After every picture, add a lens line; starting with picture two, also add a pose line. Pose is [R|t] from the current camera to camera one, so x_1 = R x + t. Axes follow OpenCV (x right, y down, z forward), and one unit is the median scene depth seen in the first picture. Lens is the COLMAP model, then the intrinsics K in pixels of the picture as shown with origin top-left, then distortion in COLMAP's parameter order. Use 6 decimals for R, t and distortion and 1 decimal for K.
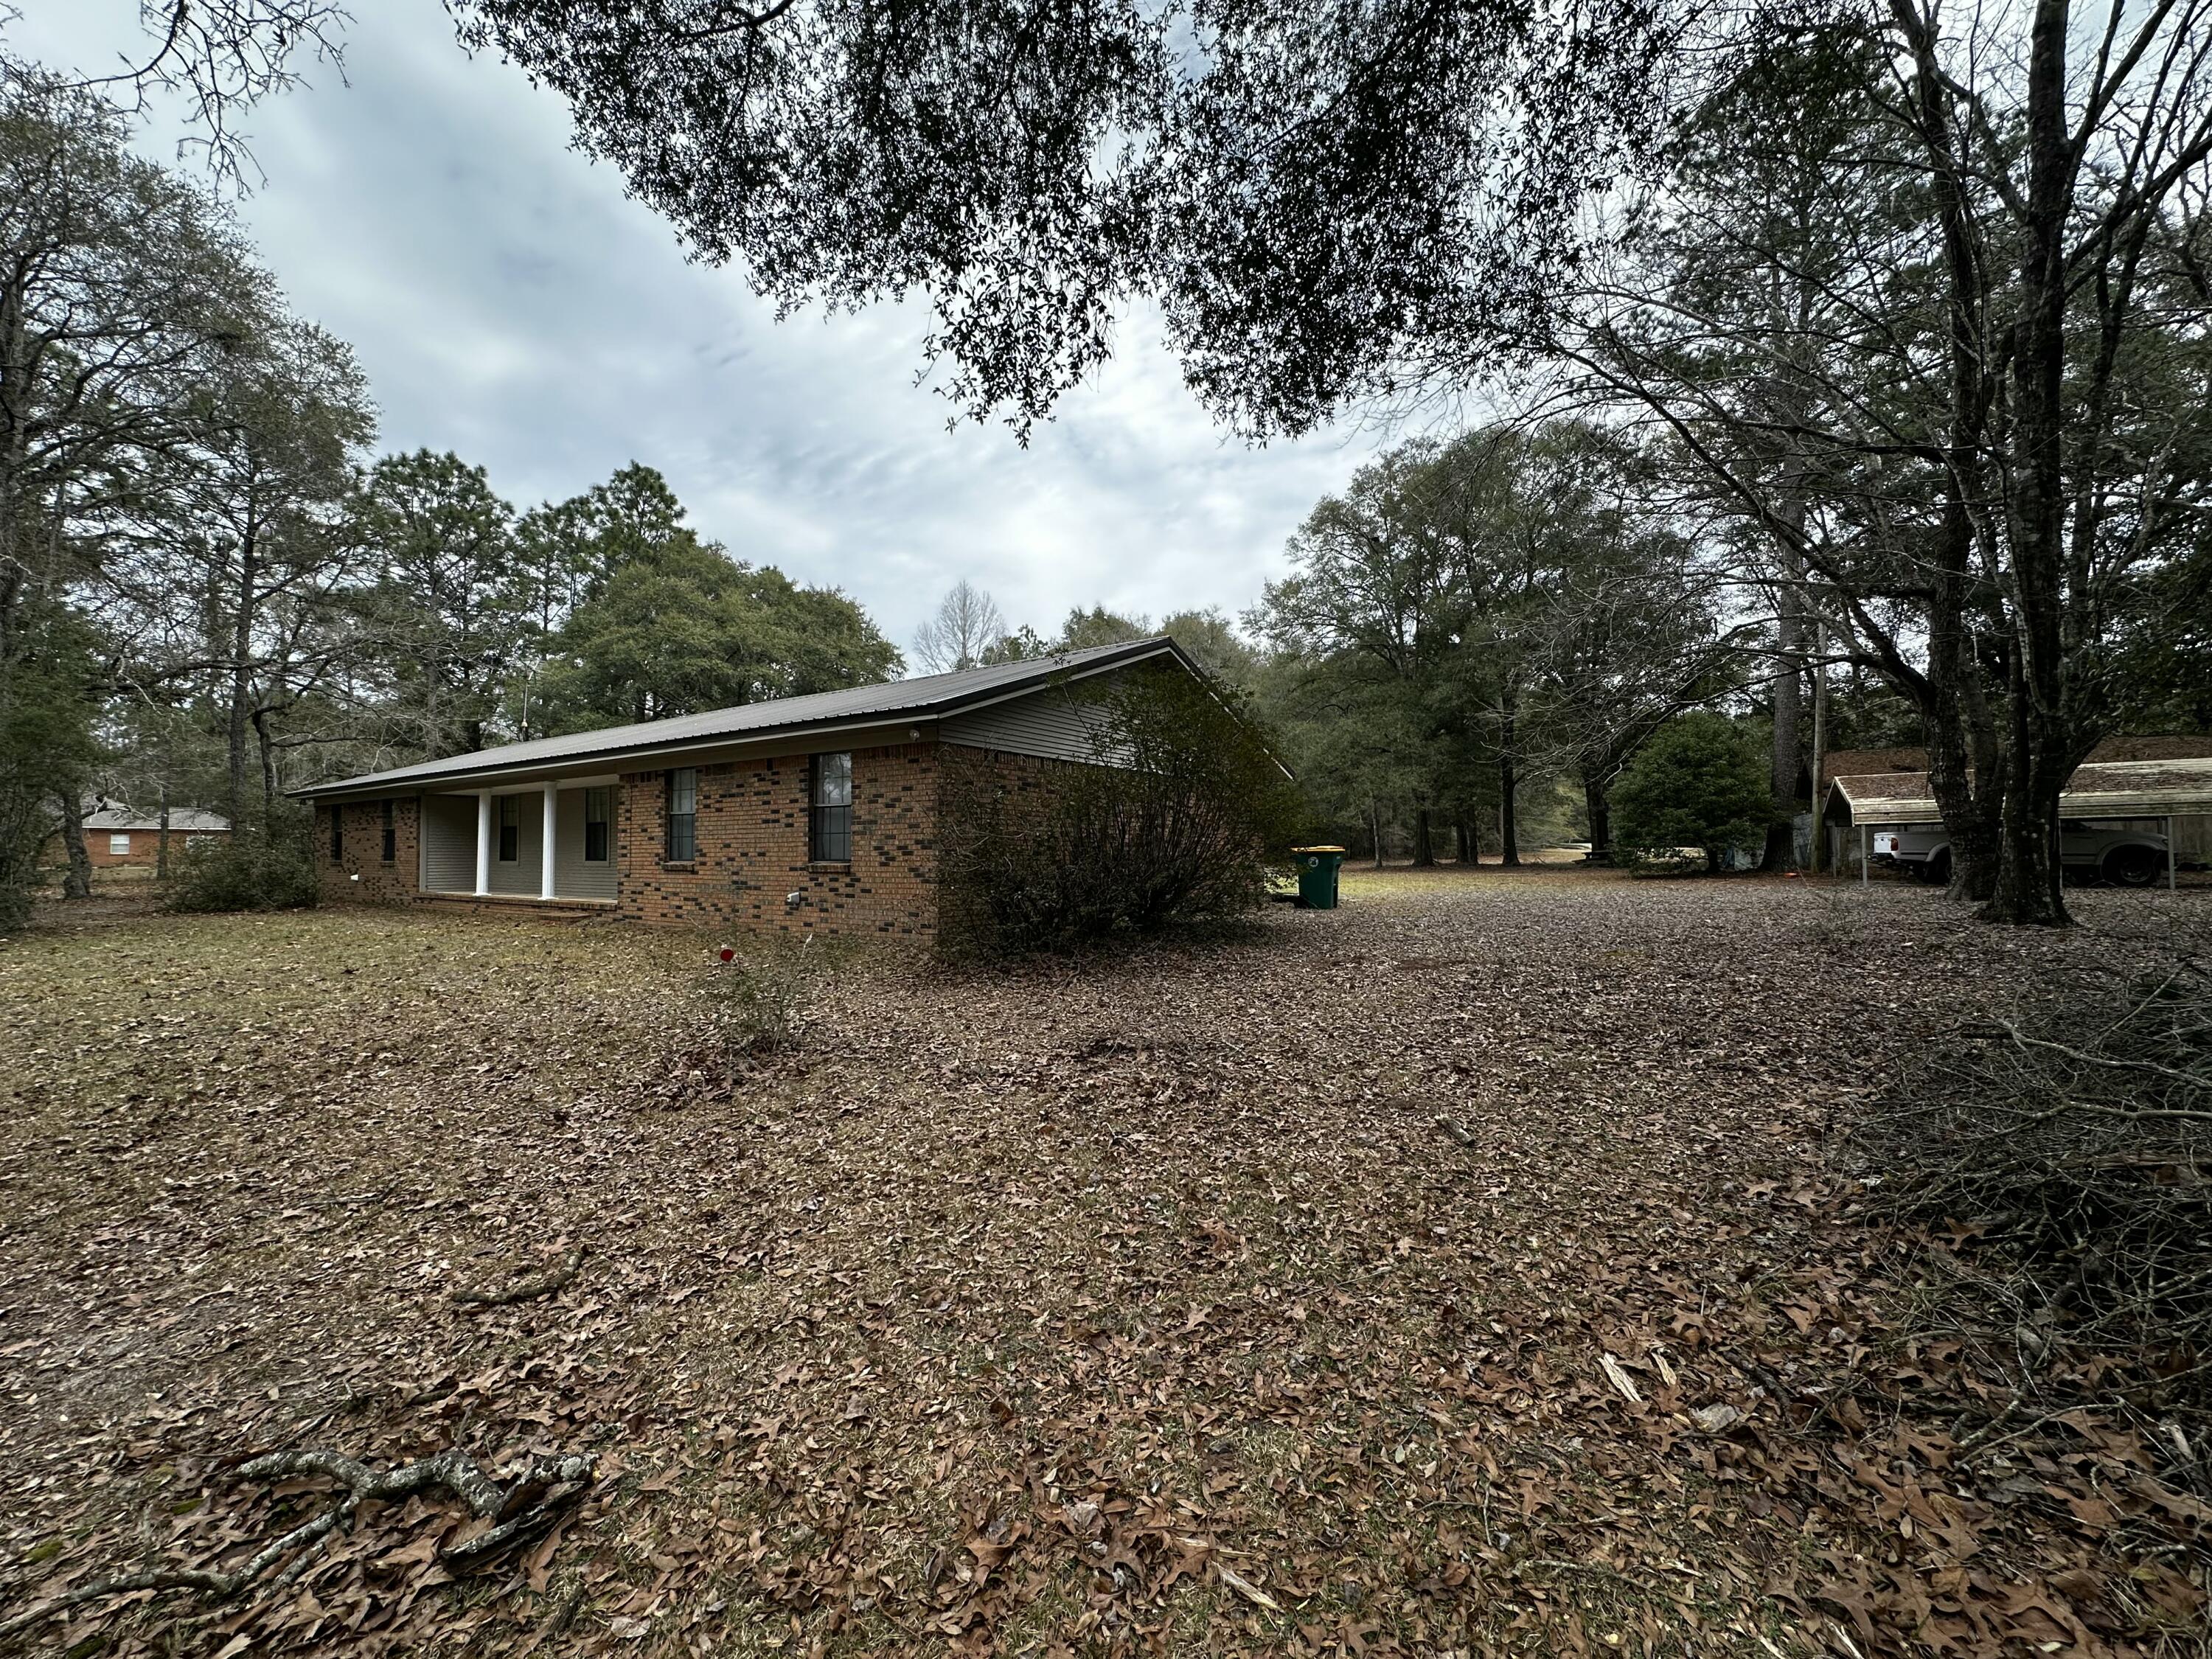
lens RADIAL K [[890.5, 0, 1110.3], [0, 890.5, 826.6], [0, 0, 1]] dist [-0.005824, 0.001213]
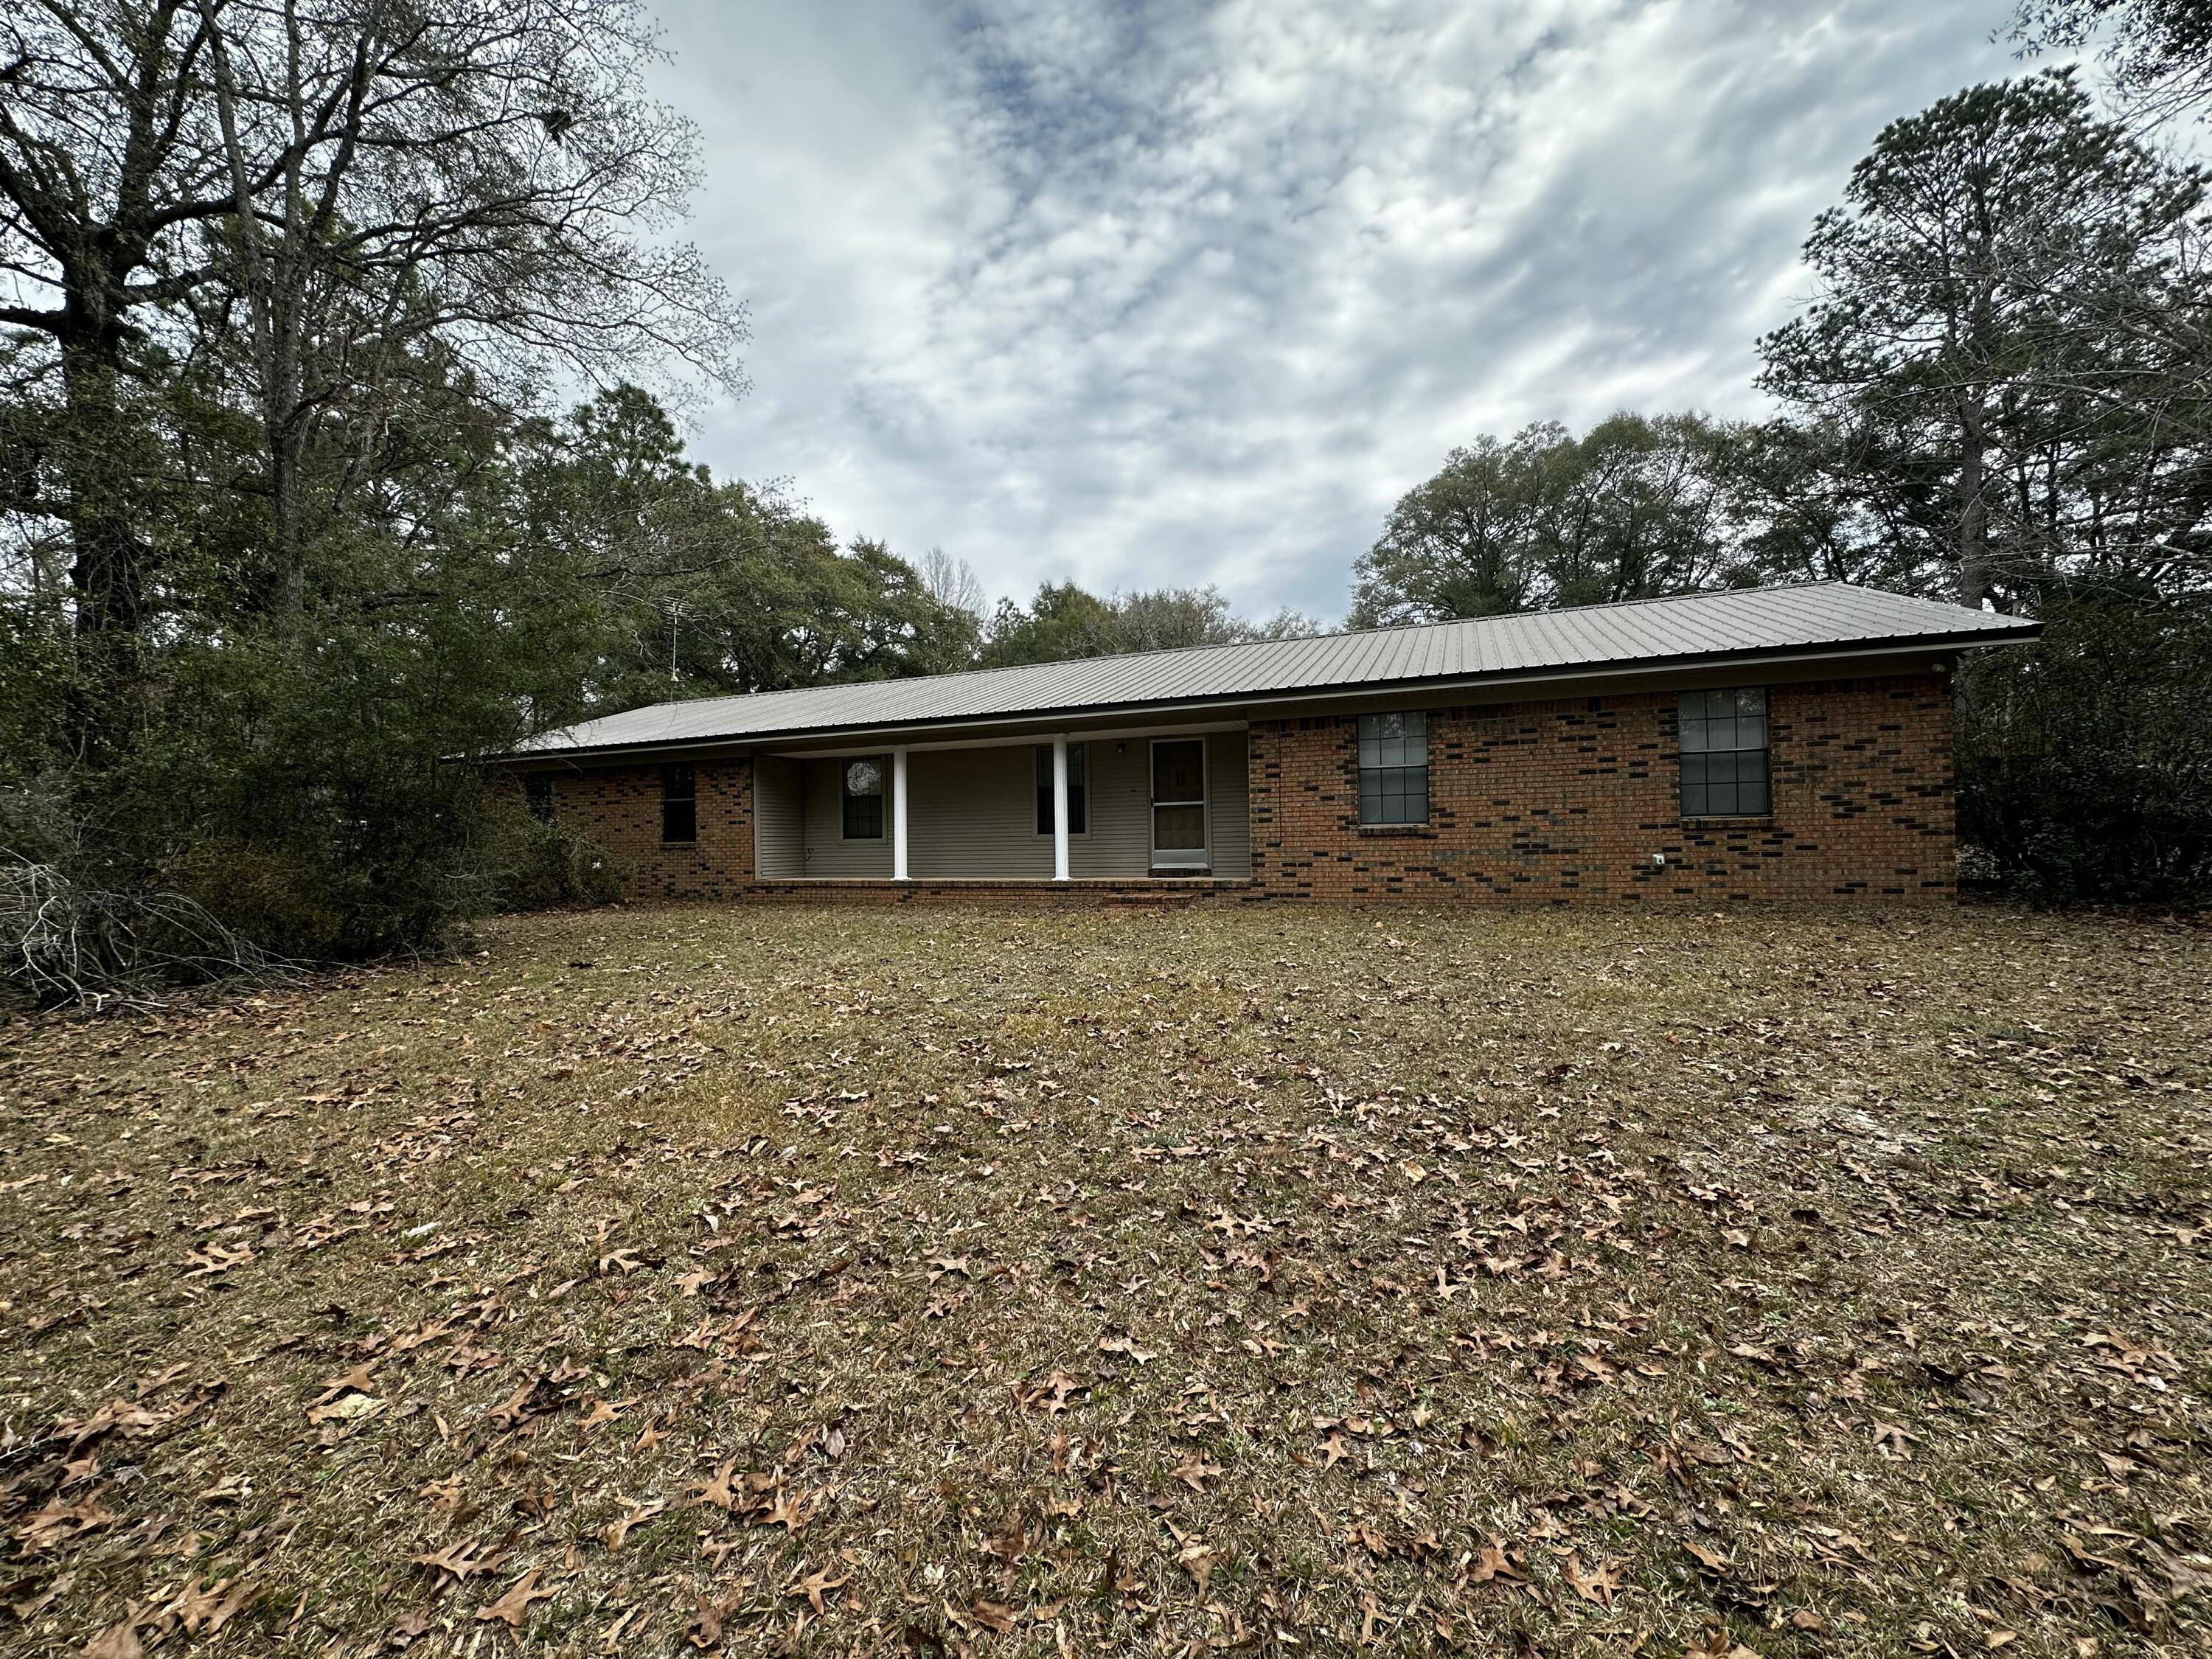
lens RADIAL K [[890.5, 0, 1124.4], [0, 890.5, 840.1], [0, 0, 1]] dist [-0.005824, 0.001213]
pose [[0.979087, -0.015676, 0.202839, -0.851733], [0.010076, 0.999540, 0.028613, 0.026060], [-0.203194, -0.025971, 0.978794, 0.226149]]
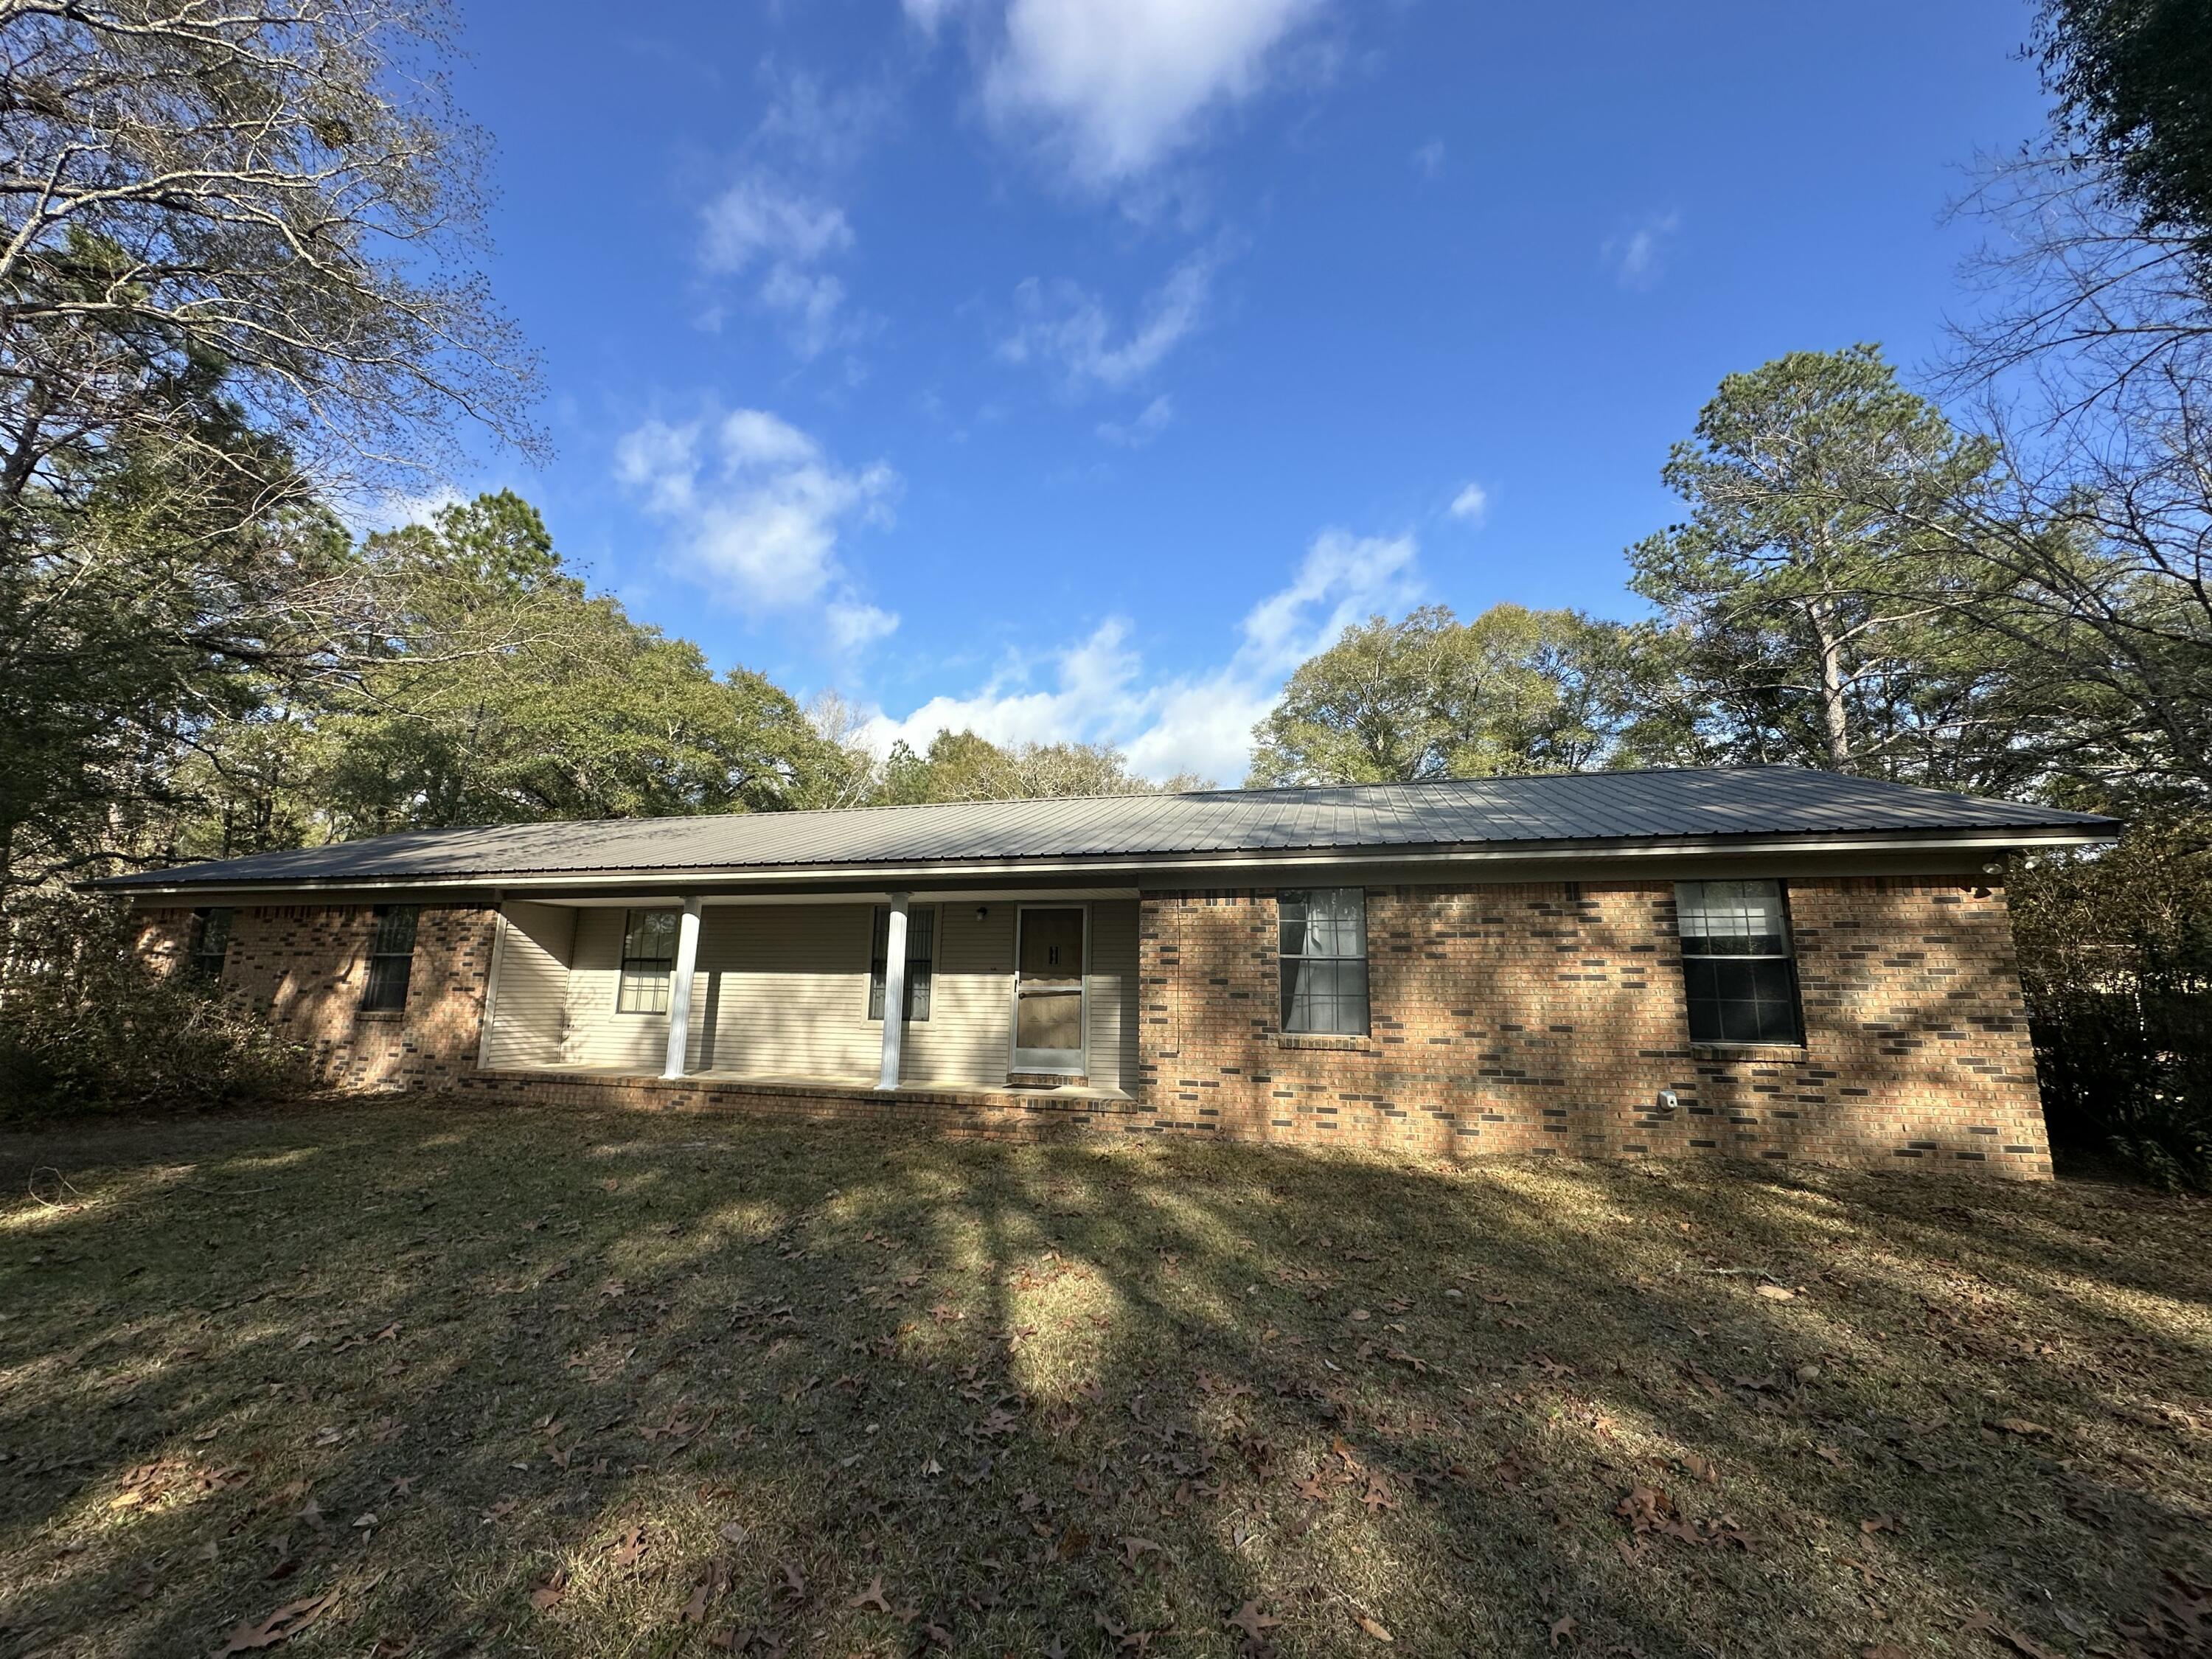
lens RADIAL K [[890.5, 0, 1103.2], [0, 890.5, 832.8], [0, 0, 1]] dist [-0.005824, 0.001213]
pose [[0.954785, 0.072288, 0.288375, -0.780536], [-0.030120, 0.988518, -0.148072, -0.006706], [-0.295768, 0.132691, 0.945999, 0.418399]]
